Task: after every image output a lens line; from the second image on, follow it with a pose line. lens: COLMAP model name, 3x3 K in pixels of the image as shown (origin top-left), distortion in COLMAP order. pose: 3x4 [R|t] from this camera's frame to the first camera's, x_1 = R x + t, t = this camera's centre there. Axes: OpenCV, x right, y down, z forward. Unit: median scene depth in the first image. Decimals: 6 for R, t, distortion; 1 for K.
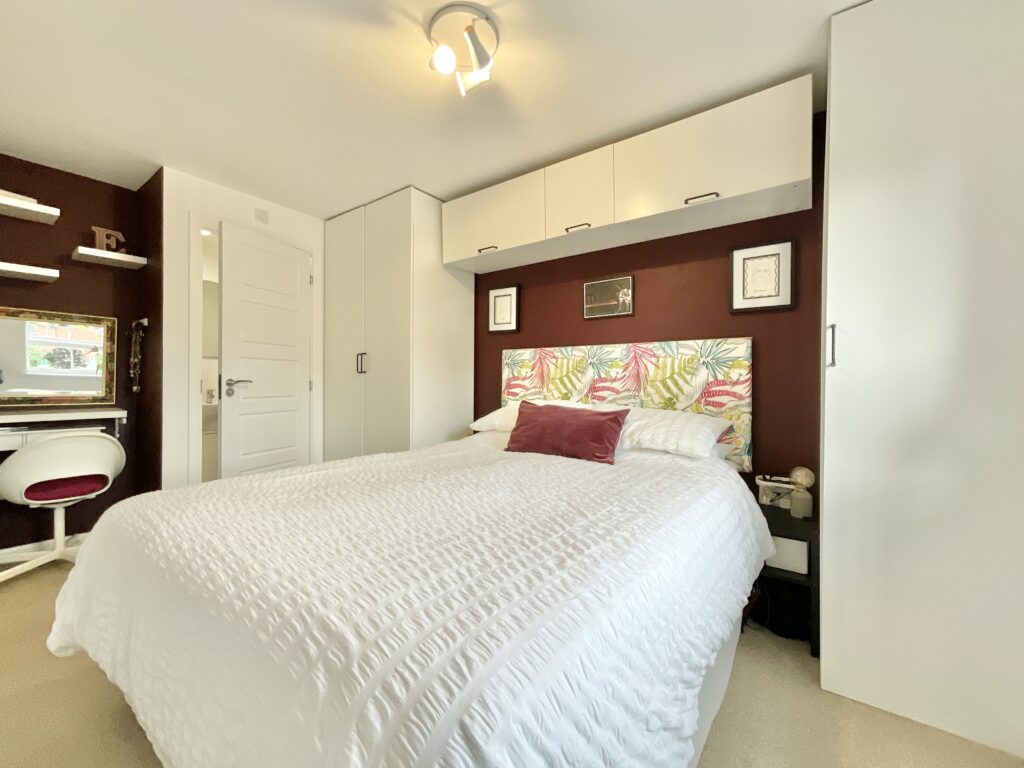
lens RADIAL K [[413.3, 0, 513.2], [0, 413.3, 385.5], [0, 0, 1]] dist [-0.007605, 0.000166]
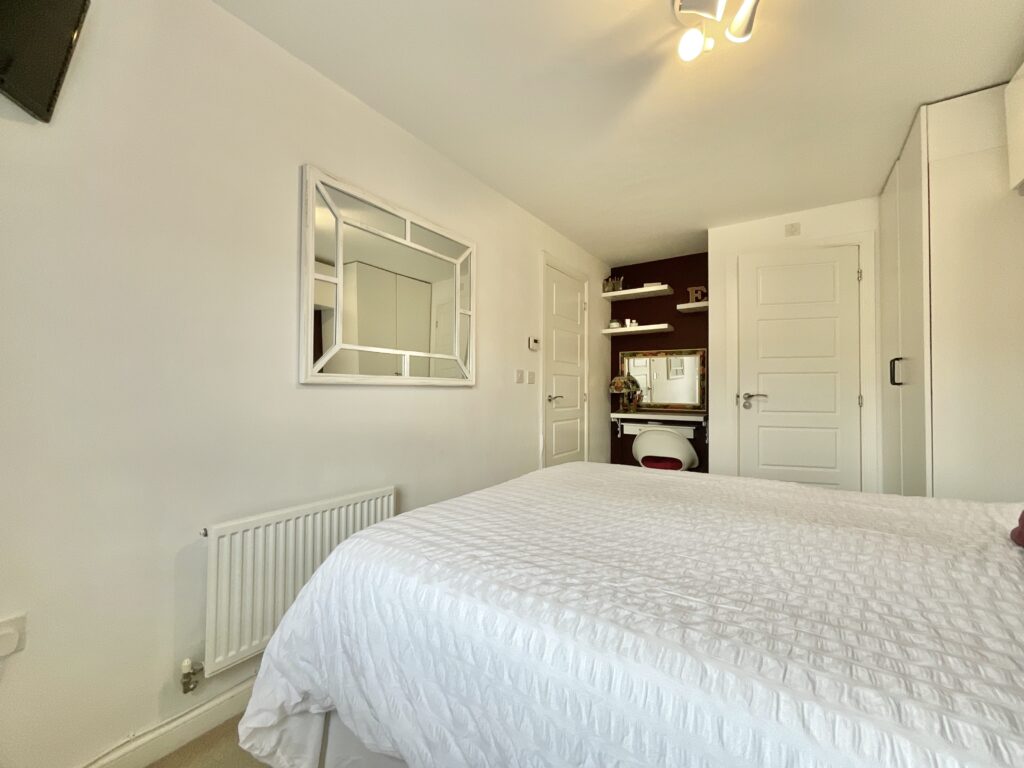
lens RADIAL K [[413.3, 0, 511.1], [0, 413.3, 385.6], [0, 0, 1]] dist [-0.007605, 0.000166]
pose [[0.033496, -0.019325, -0.999252, 0.397877], [-0.015030, 0.999690, -0.019837, -0.004511], [0.999326, 0.015683, 0.033195, 0.324326]]
